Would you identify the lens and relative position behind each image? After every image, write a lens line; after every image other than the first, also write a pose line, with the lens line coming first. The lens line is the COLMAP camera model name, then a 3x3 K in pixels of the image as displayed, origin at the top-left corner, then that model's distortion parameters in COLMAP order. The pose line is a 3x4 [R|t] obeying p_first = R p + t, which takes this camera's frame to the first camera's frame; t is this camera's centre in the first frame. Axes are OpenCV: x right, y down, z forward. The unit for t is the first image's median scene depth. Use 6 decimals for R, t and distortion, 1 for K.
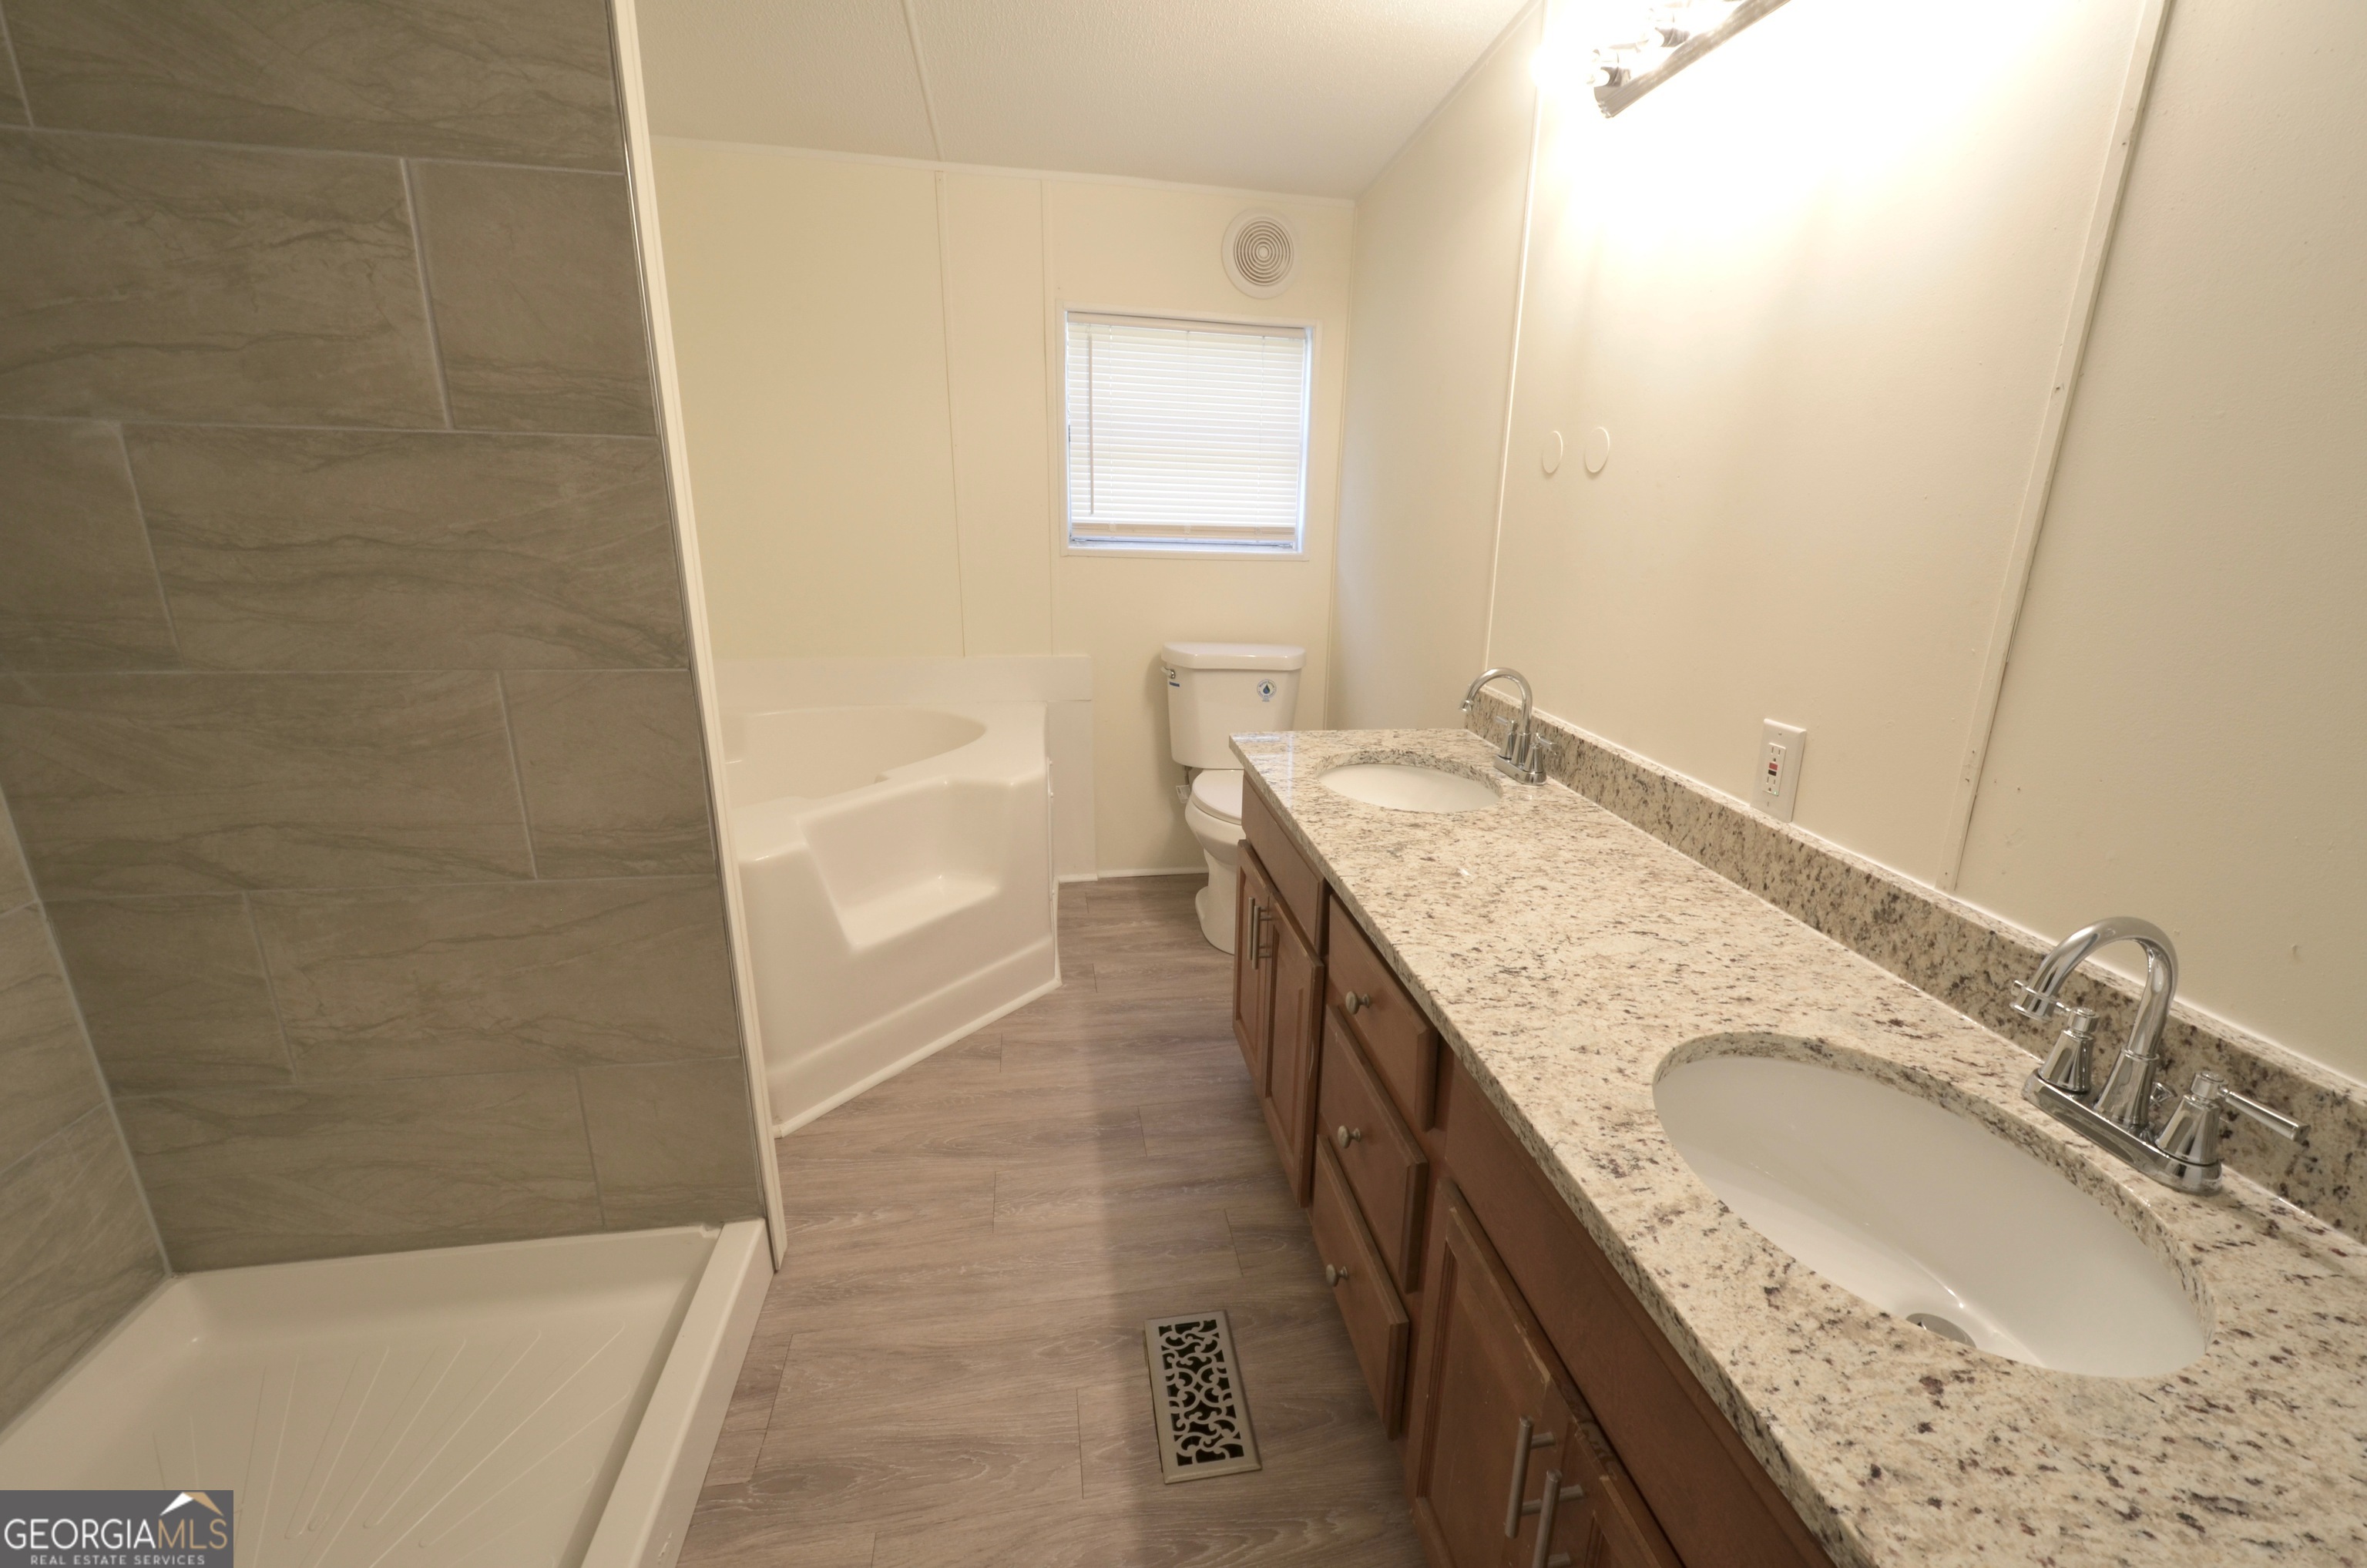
lens RADIAL K [[1013.4, 0, 1245.2], [0, 1013.4, 803.1], [0, 0, 1]] dist [0.008070, -0.000775]
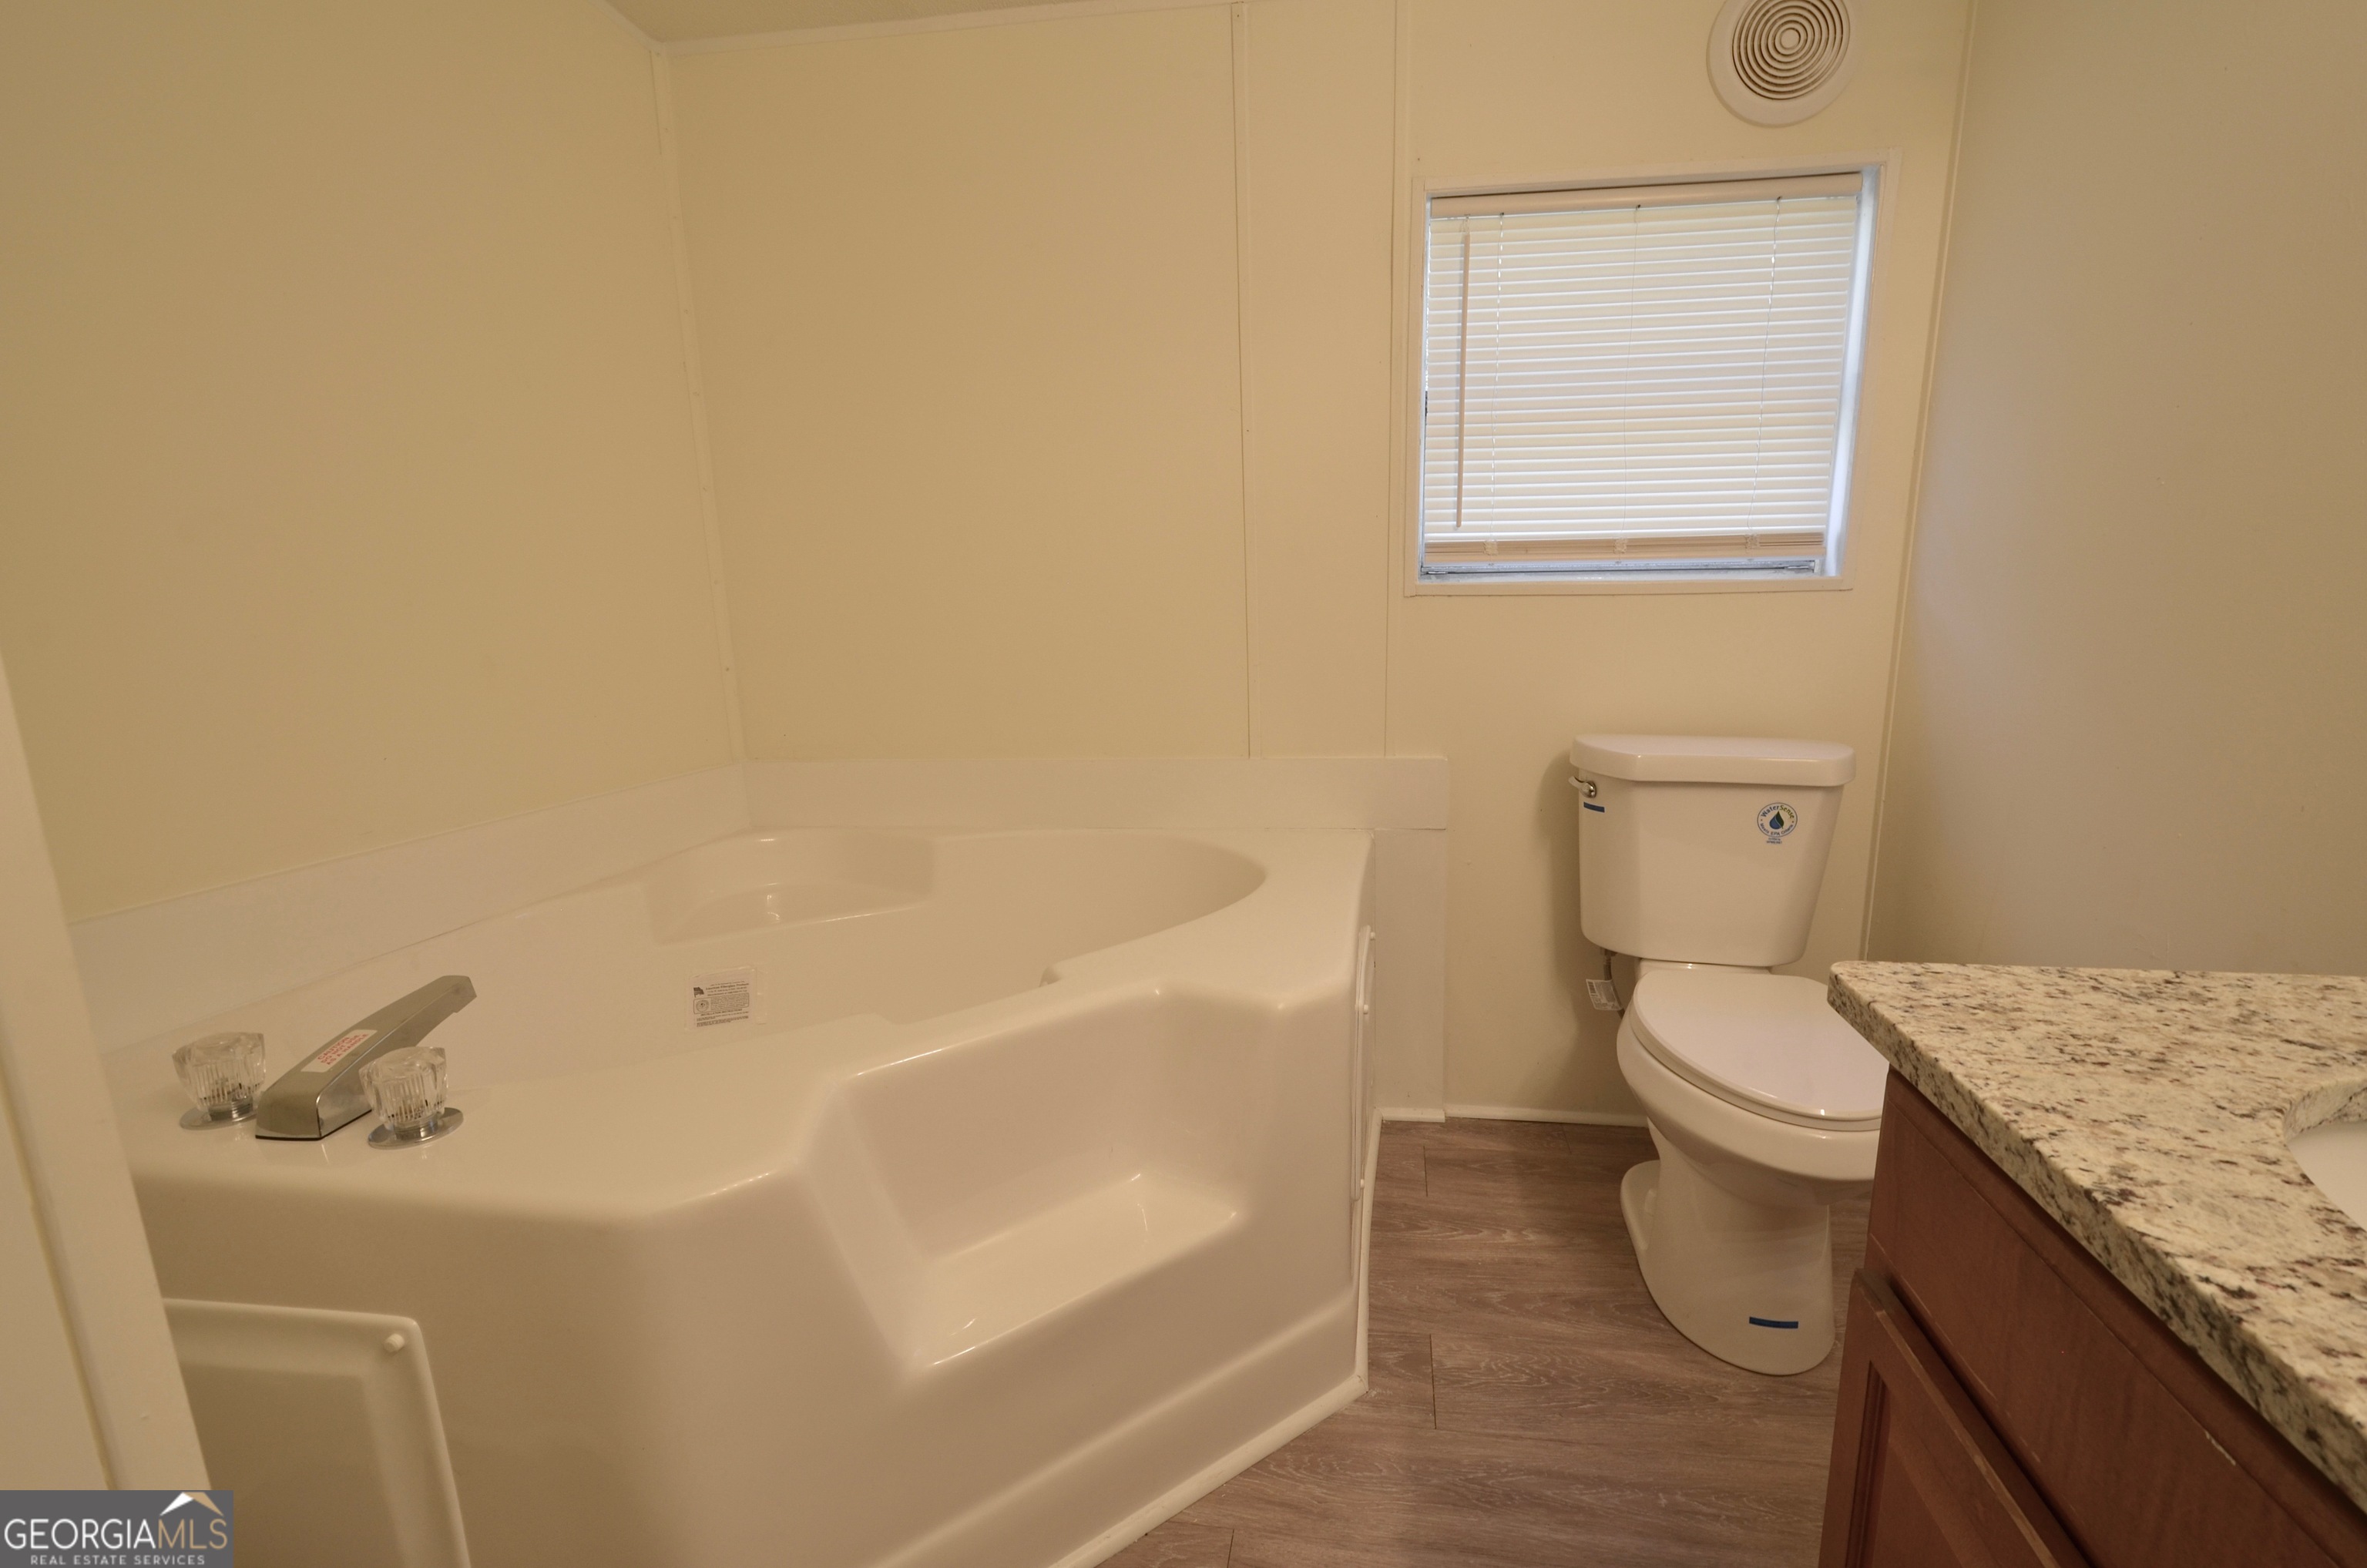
lens RADIAL K [[1013.4, 0, 1245.2], [0, 1013.4, 803.1], [0, 0, 1]] dist [0.008070, -0.000775]
pose [[0.941196, 0.021622, -0.337168, -0.063108], [-0.054989, 0.994447, -0.089726, -0.058668], [0.333355, 0.102990, 0.937159, 0.407348]]
